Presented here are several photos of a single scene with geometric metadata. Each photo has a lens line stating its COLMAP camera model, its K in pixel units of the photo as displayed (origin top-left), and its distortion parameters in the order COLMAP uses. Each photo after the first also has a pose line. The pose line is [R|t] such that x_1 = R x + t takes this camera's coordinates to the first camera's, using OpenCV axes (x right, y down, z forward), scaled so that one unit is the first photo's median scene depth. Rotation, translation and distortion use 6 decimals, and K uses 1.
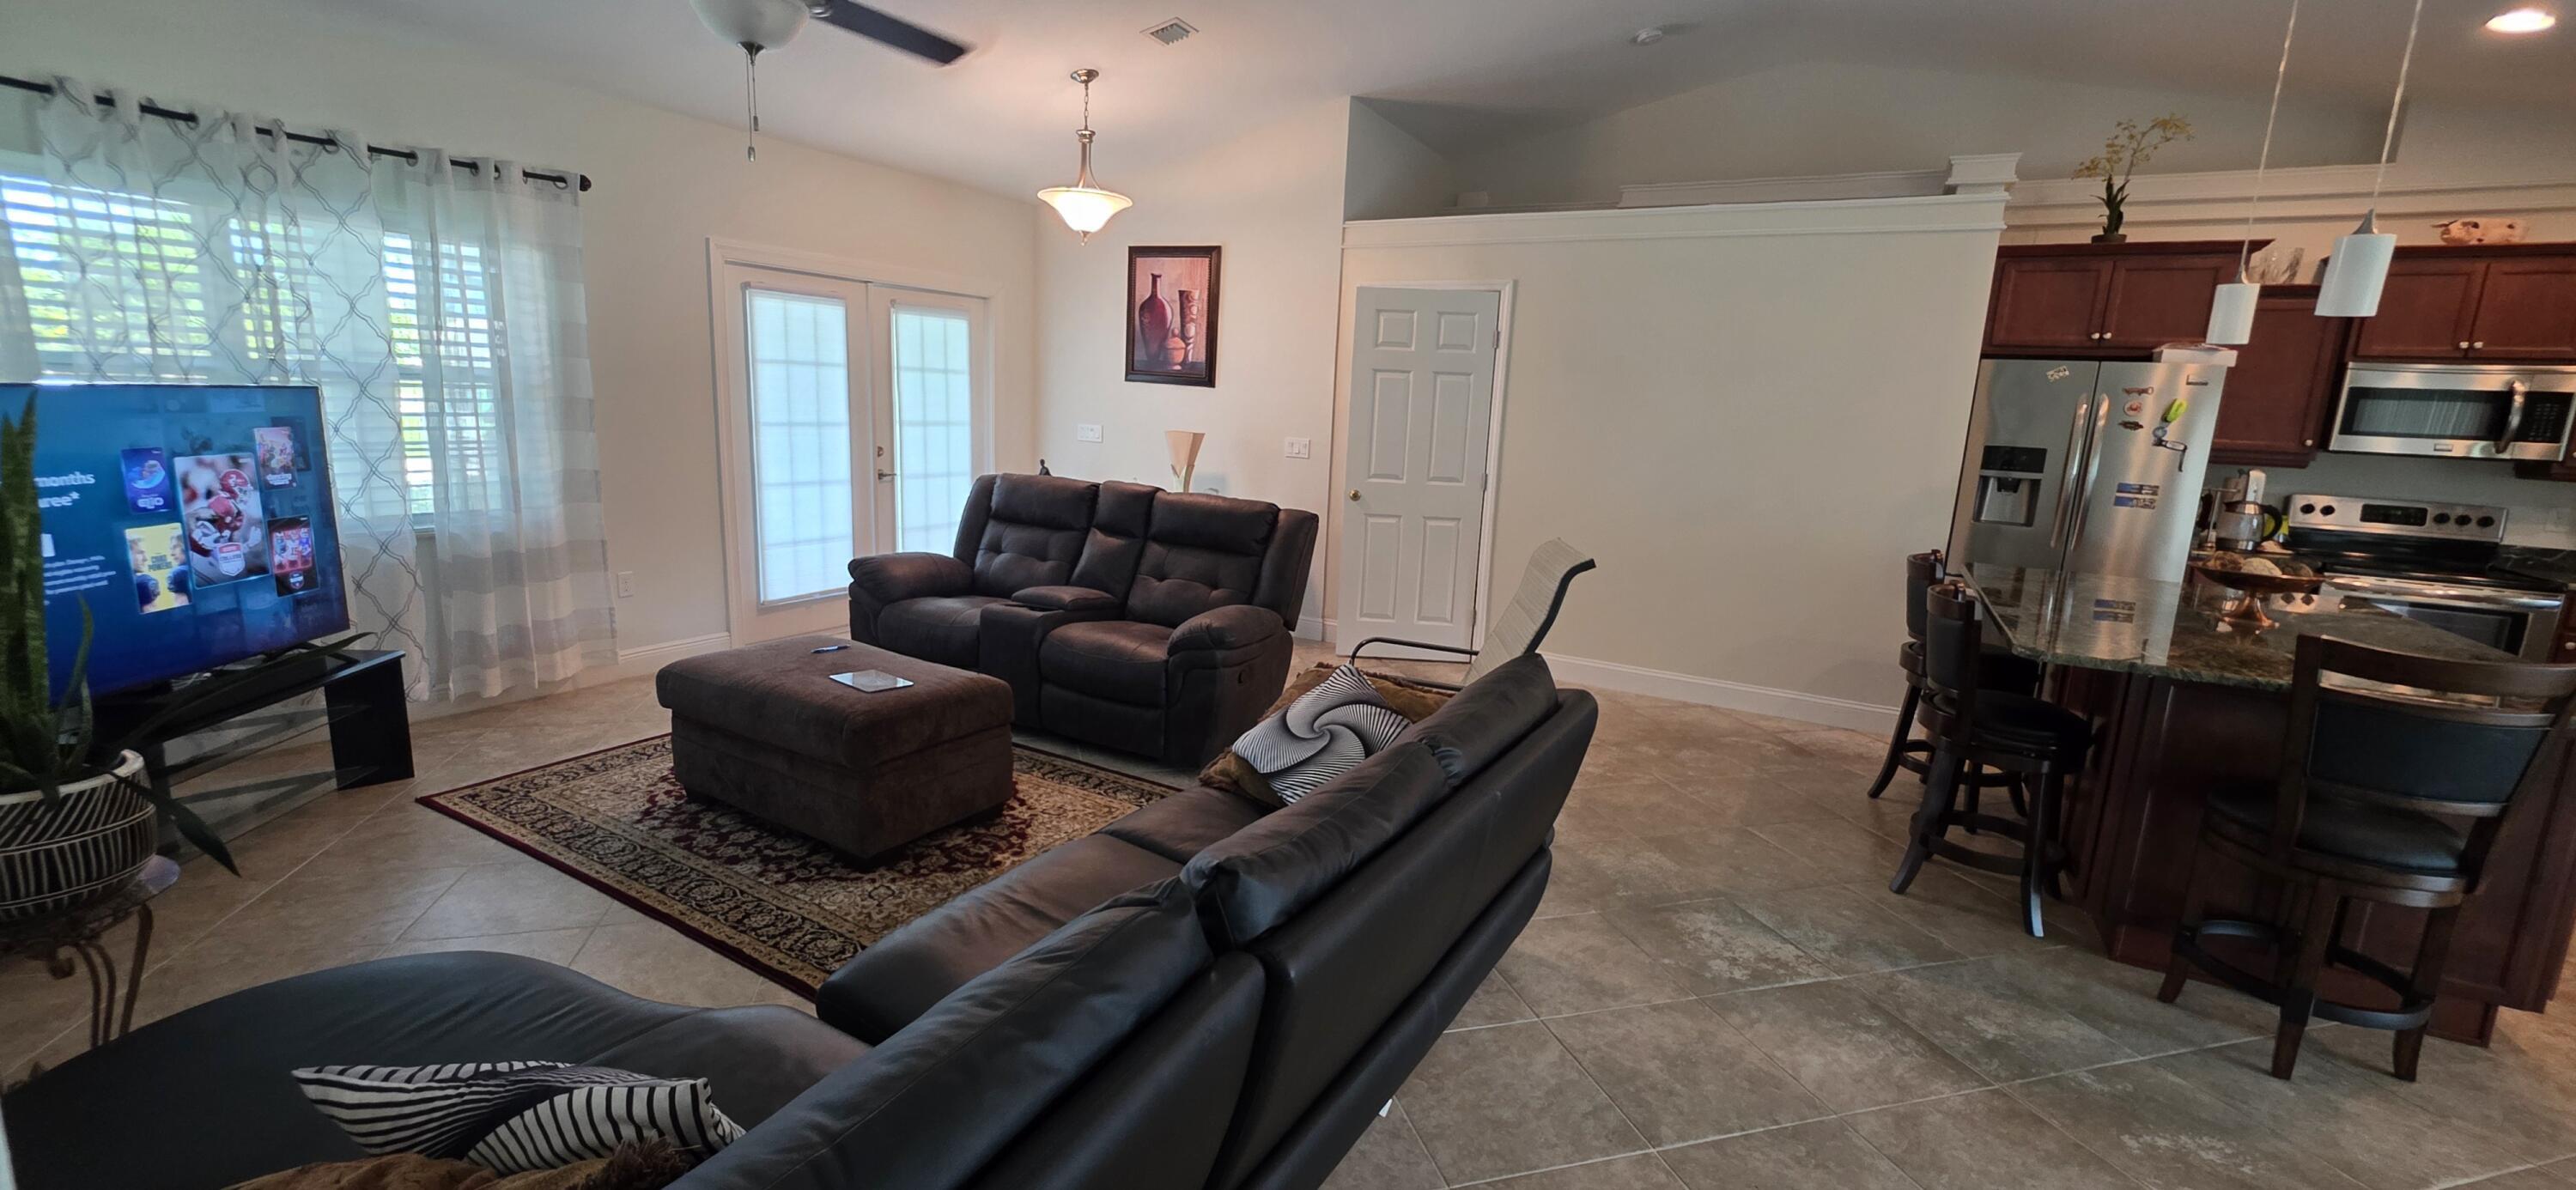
lens RADIAL K [[1039.2, 0, 1279.0], [0, 1039.2, 586.6], [0, 0, 1]] dist [0.000191, 0.000412]
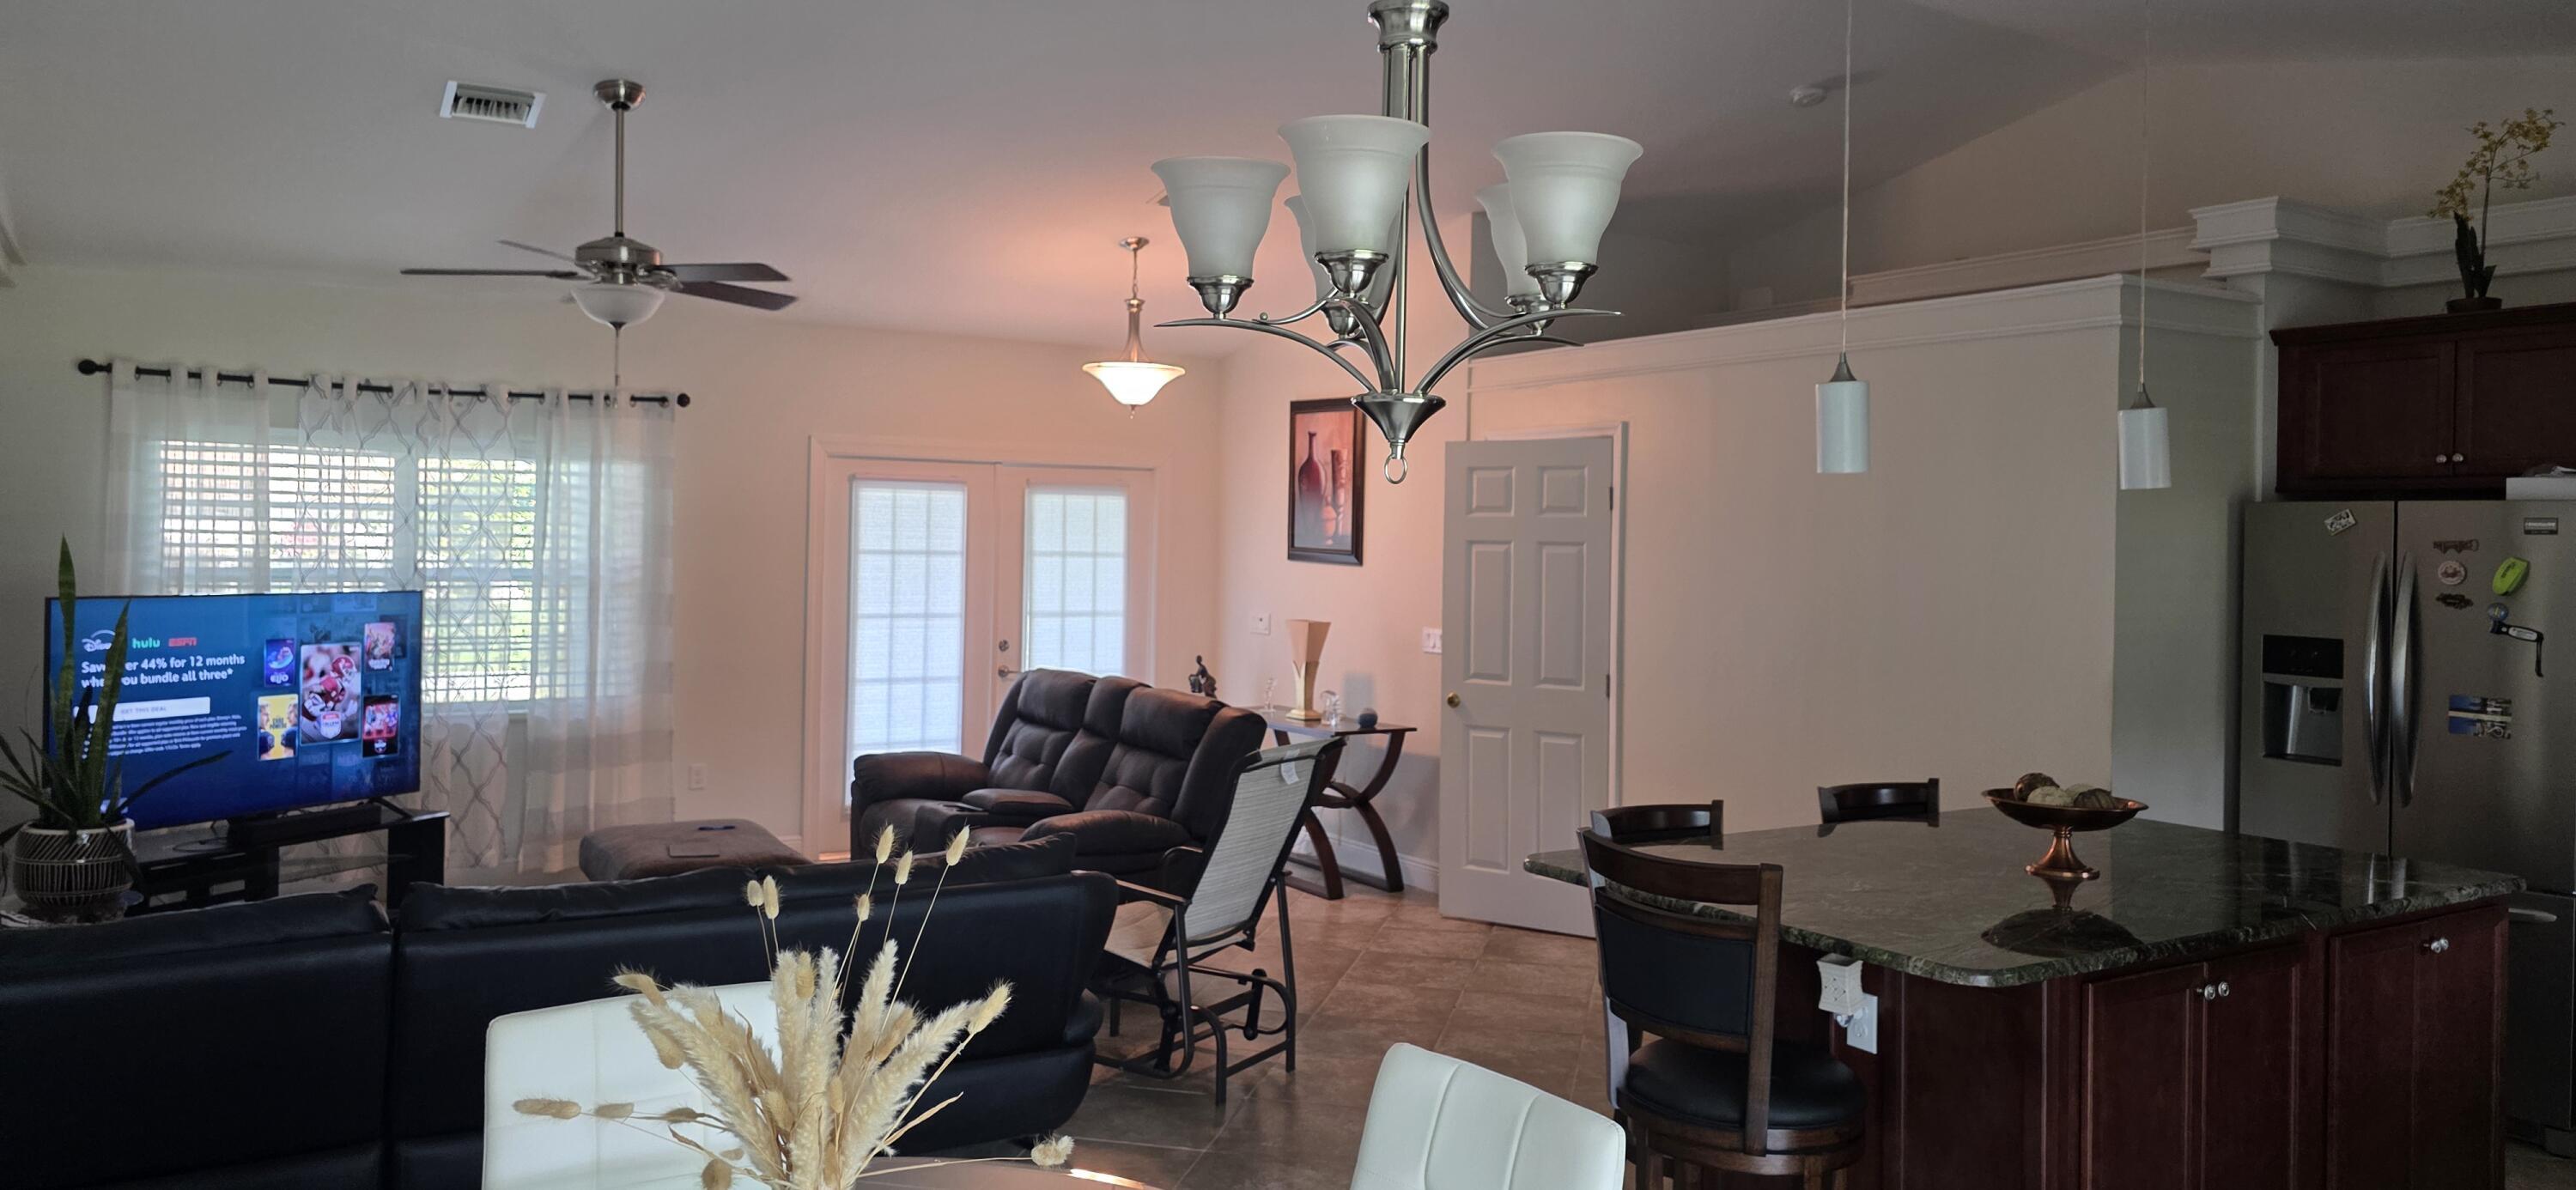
lens RADIAL K [[1738.5, 0, 1290.2], [0, 1738.5, 532.2], [0, 0, 1]] dist [0.088718, -0.103769]
pose [[0.875513, -0.031761, -0.482150, 0.794269], [-0.065852, 0.980684, -0.184179, 0.047233], [0.478686, 0.193001, 0.856510, -0.256033]]
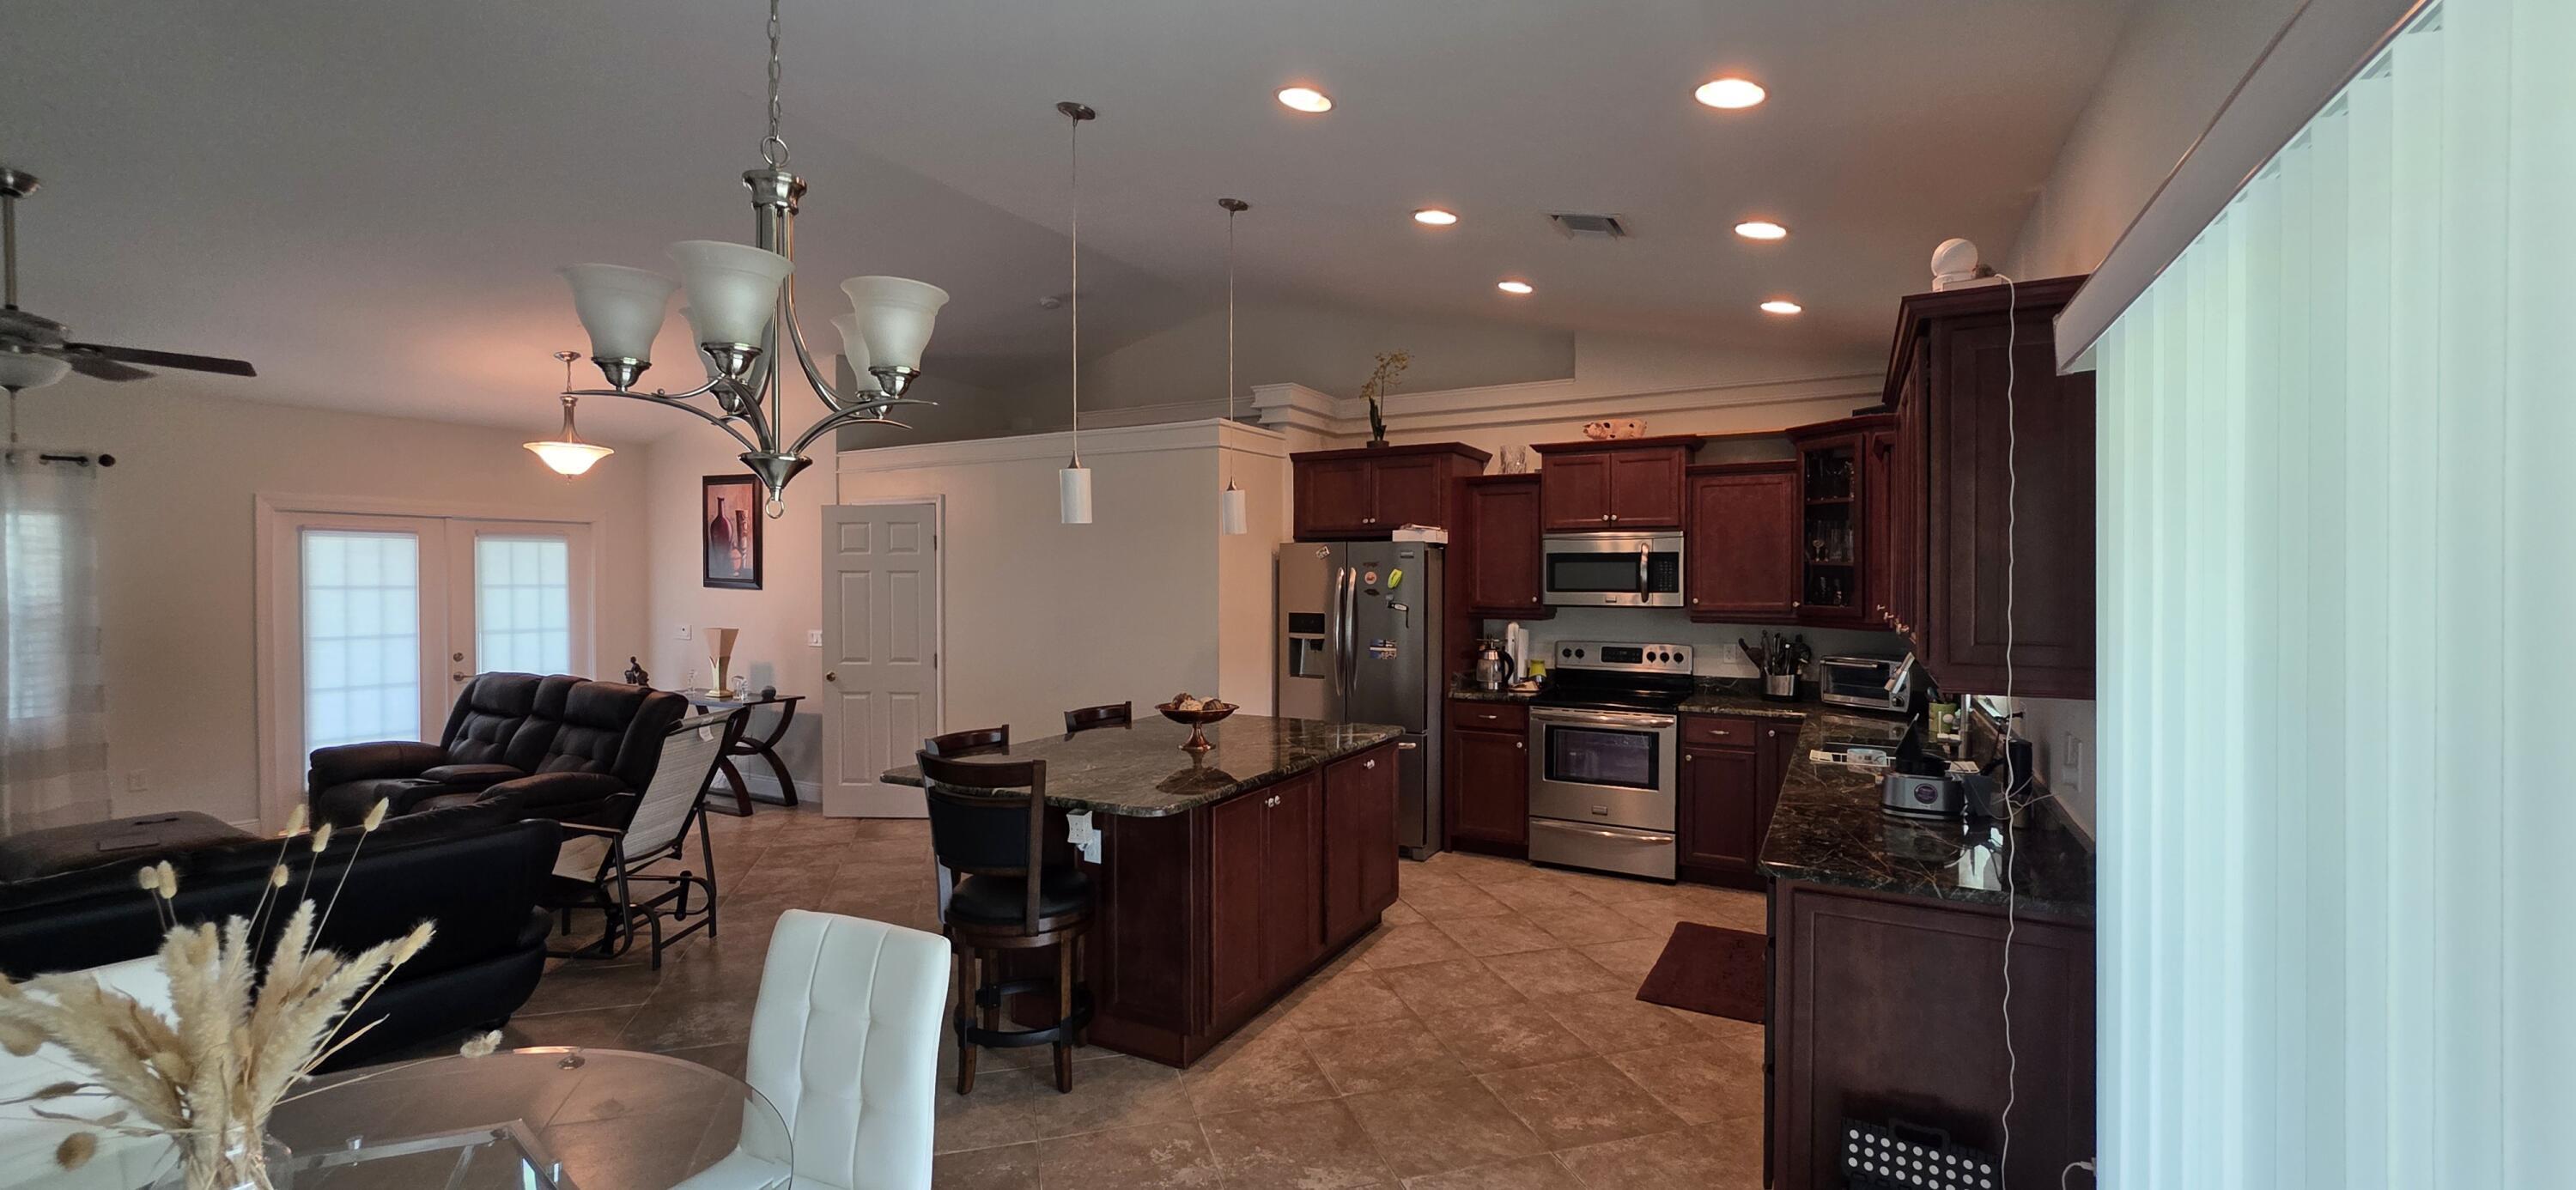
lens RADIAL K [[1035.0, 0, 1285.6], [0, 1035.0, 588.5], [0, 0, 1]] dist [-0.001754, 0.000050]
pose [[0.998991, -0.044777, 0.003528, 0.783707], [0.044726, 0.984506, -0.169551, 0.047143], [0.004118, 0.169537, 0.985515, -0.223074]]
